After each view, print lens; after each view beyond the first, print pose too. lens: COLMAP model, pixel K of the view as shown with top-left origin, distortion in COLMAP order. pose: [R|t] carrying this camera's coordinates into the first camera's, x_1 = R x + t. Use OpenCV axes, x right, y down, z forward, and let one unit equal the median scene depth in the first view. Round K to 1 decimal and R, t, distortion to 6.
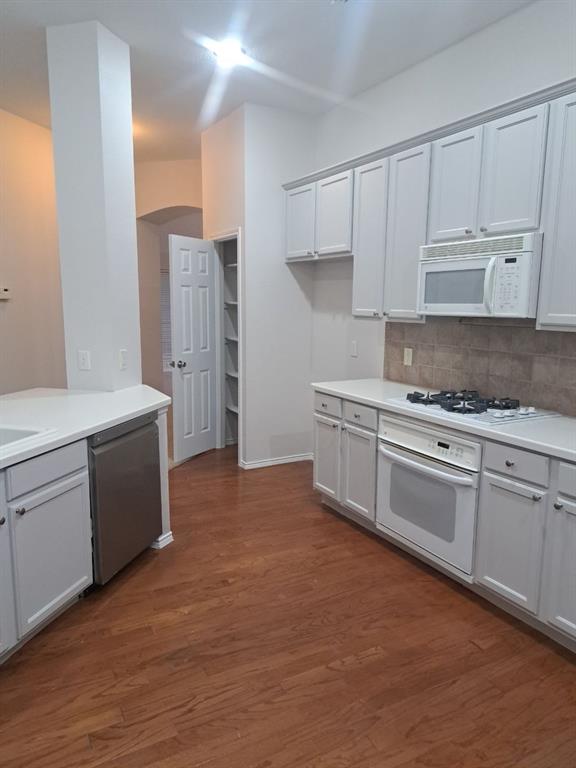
lens RADIAL K [[551.7, 0, 278.4], [0, 551.7, 389.0], [0, 0, 1]] dist [0.064458, -0.059016]
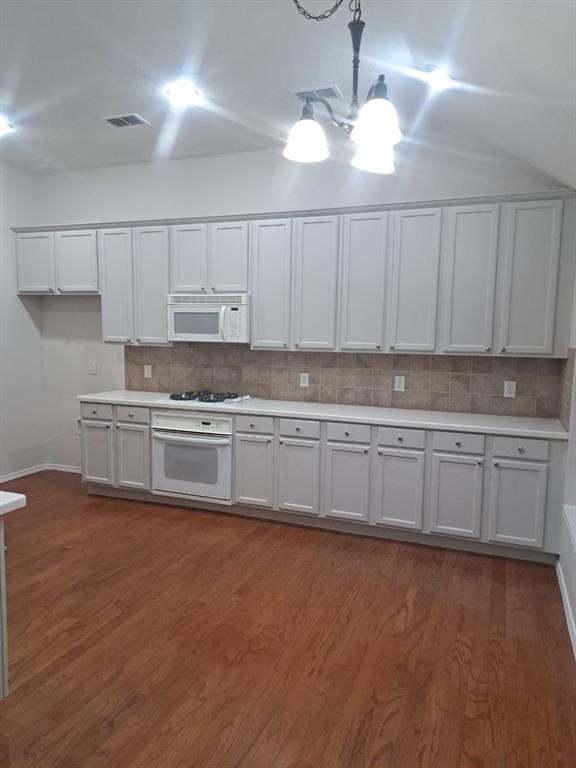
lens RADIAL K [[551.7, 0, 286.6], [0, 551.7, 391.3], [0, 0, 1]] dist [0.064458, -0.059016]
pose [[0.758847, -0.066140, 0.647901, -0.540776], [0.092189, 0.995721, -0.006328, 0.041553], [-0.644711, 0.064531, 0.761698, -0.347438]]
